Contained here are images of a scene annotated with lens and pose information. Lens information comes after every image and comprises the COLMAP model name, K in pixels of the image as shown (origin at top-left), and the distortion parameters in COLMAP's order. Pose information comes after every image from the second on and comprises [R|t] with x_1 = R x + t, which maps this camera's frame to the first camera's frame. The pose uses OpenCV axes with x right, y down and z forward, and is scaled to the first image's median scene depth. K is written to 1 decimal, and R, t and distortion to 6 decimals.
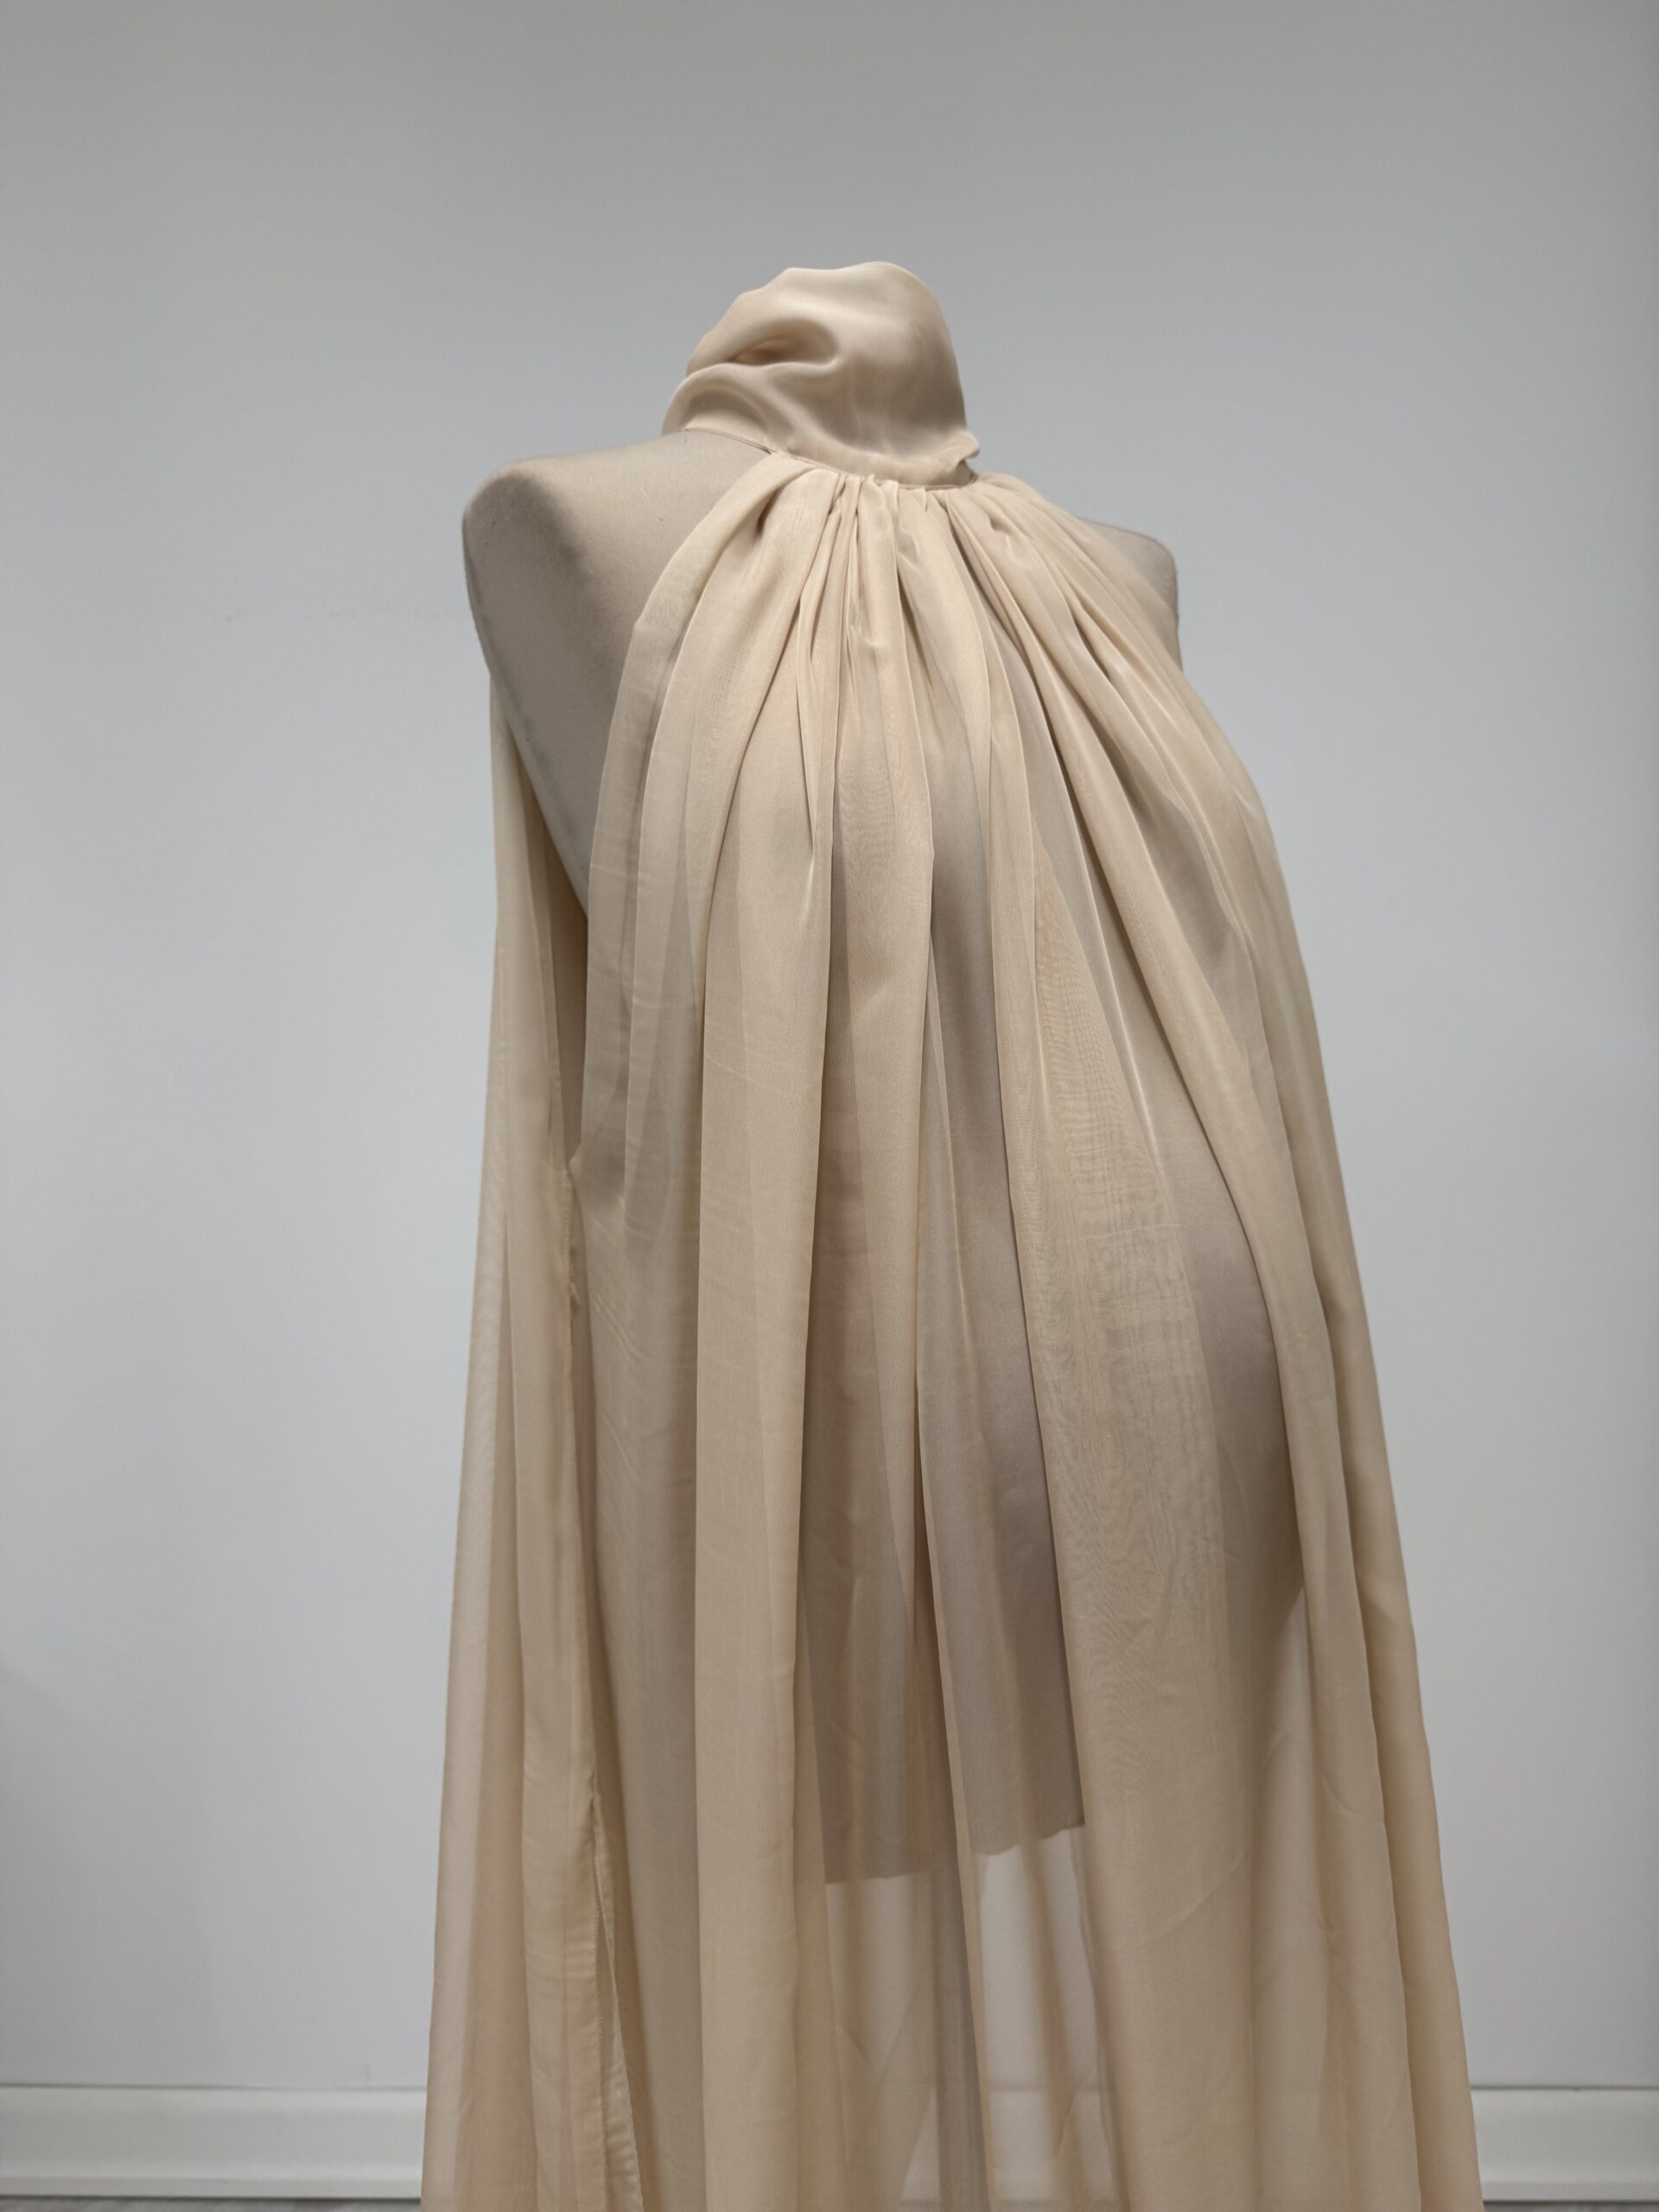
lens RADIAL K [[1556.9, 0, 821.6], [0, 1556.9, 1087.4], [0, 0, 1]] dist [0.001190, -0.011049]
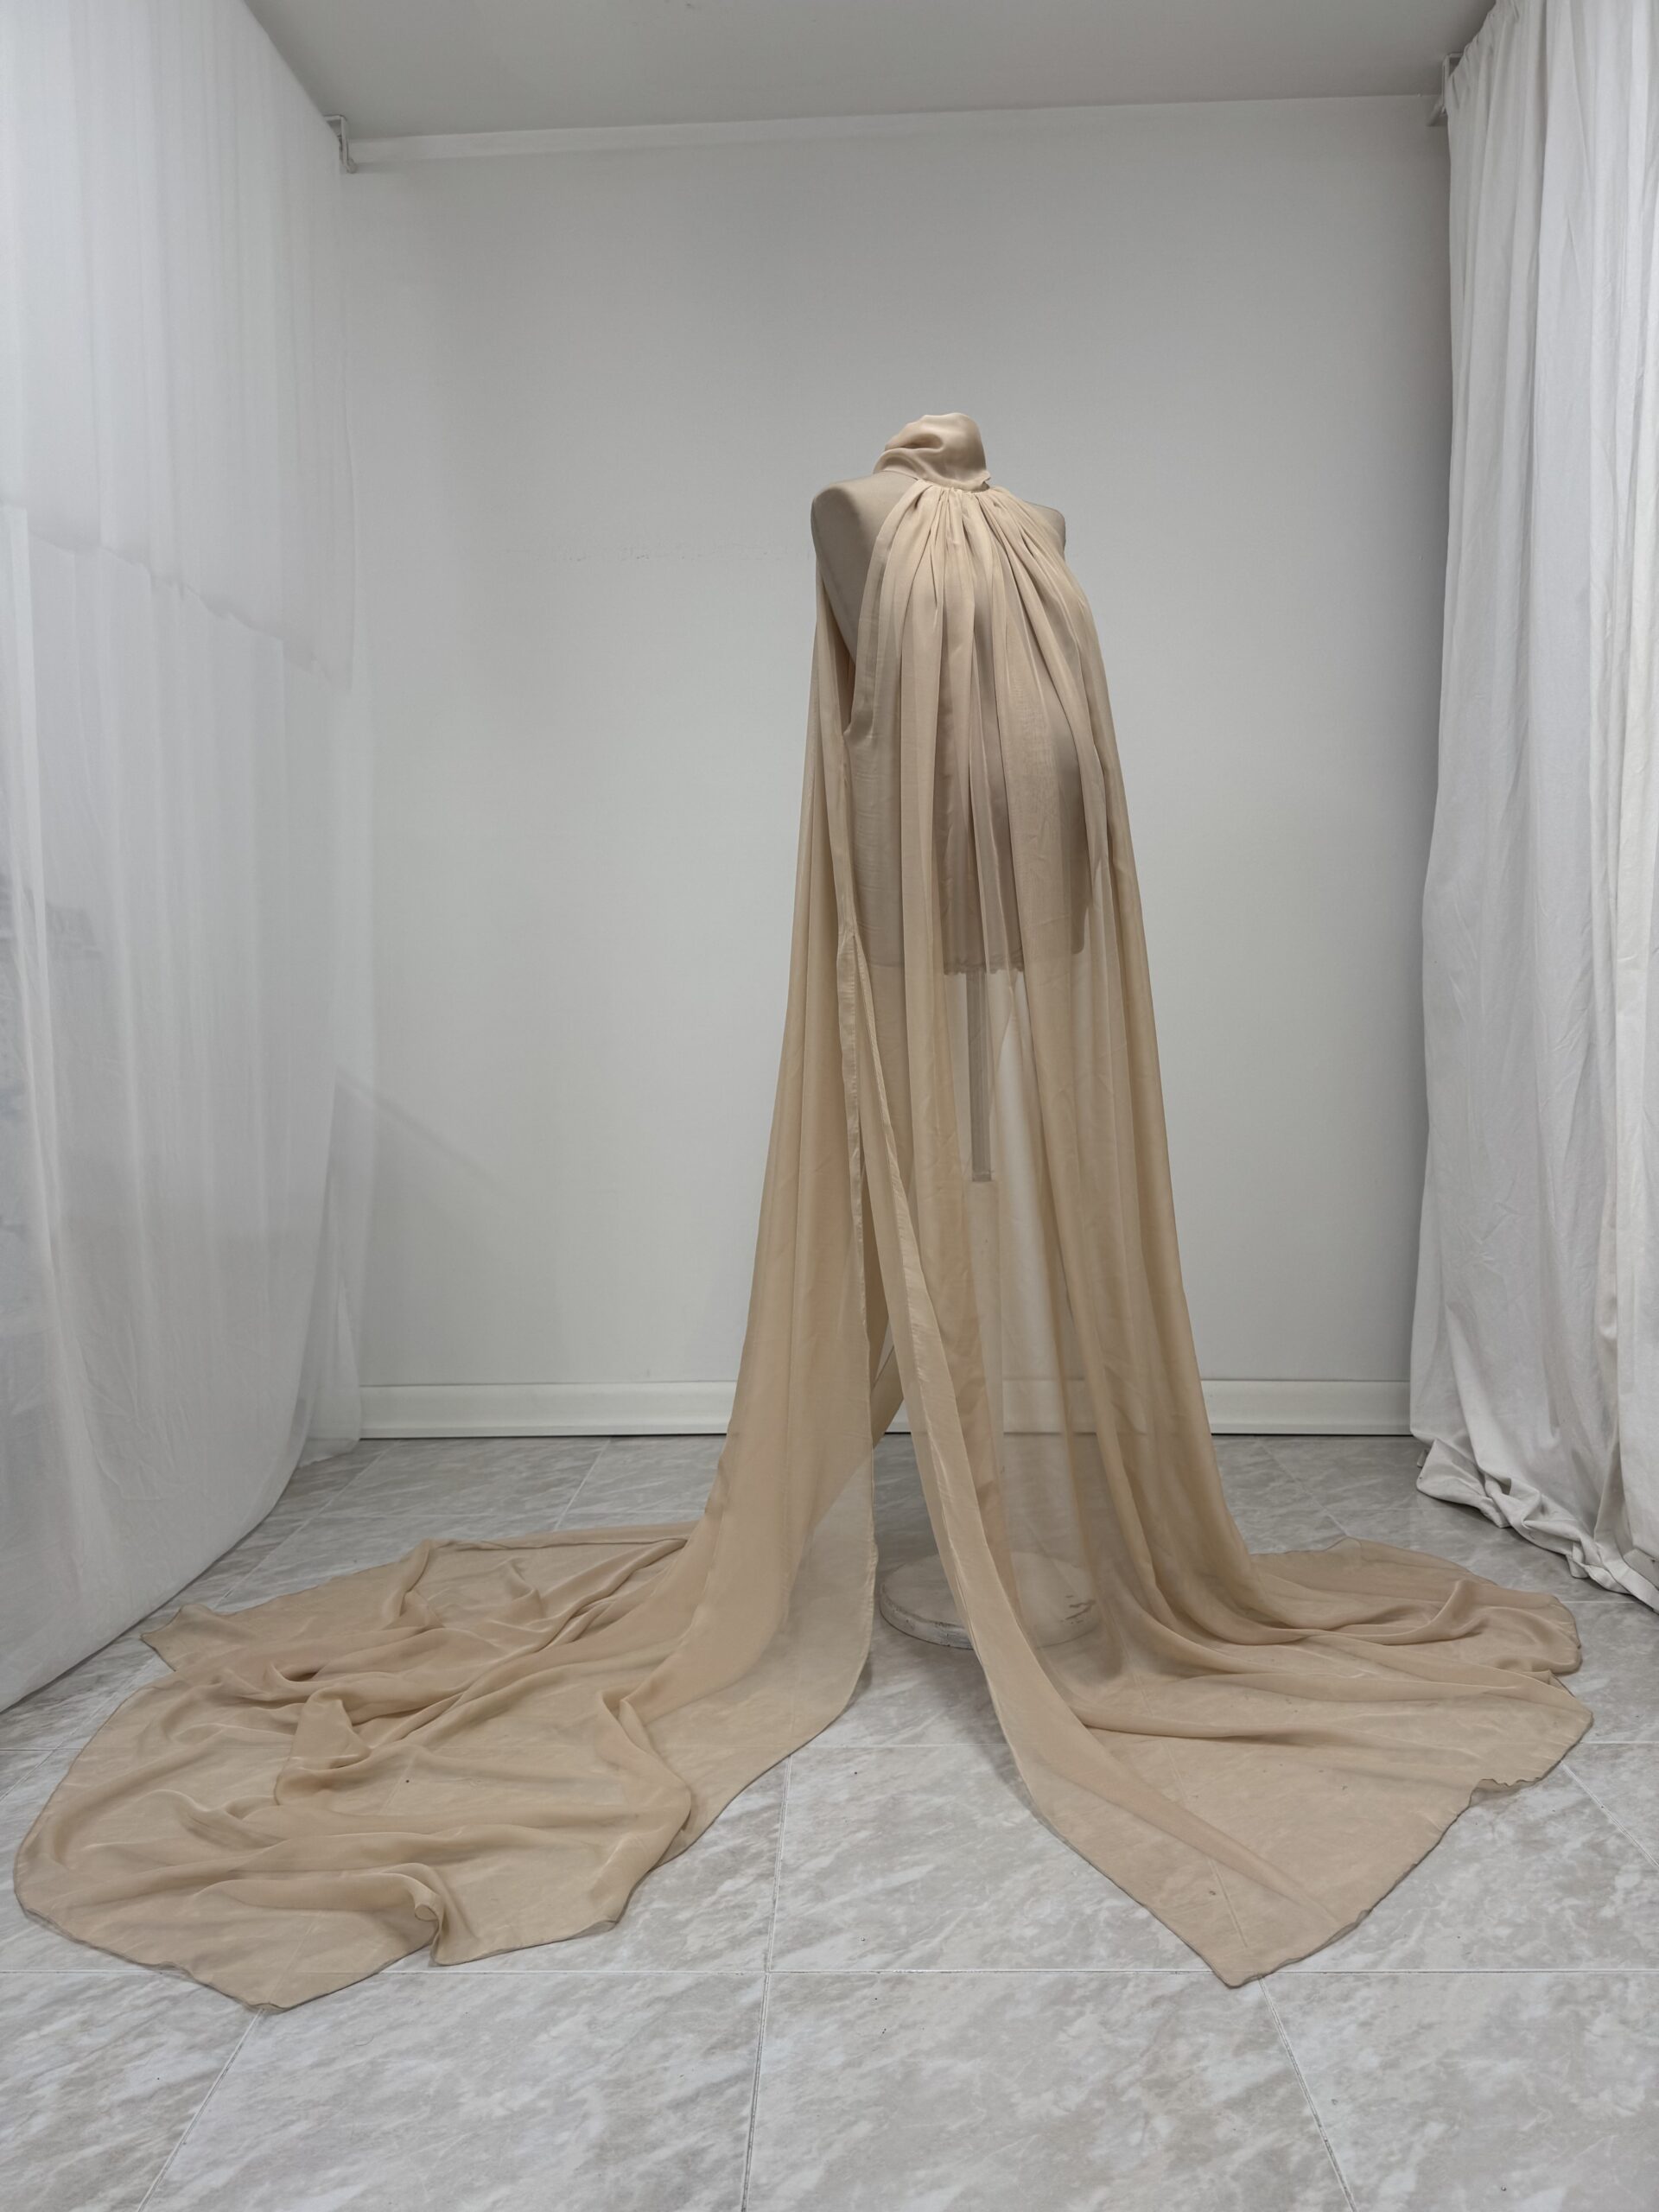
lens RADIAL K [[1556.9, 0, 830.8], [0, 1556.9, 1107.4], [0, 0, 1]] dist [0.001190, -0.011049]
pose [[0.999981, 0.003279, -0.005243, -0.185664], [-0.003175, 0.999798, 0.019830, 0.741799], [0.005307, -0.019813, 0.999790, -2.026106]]
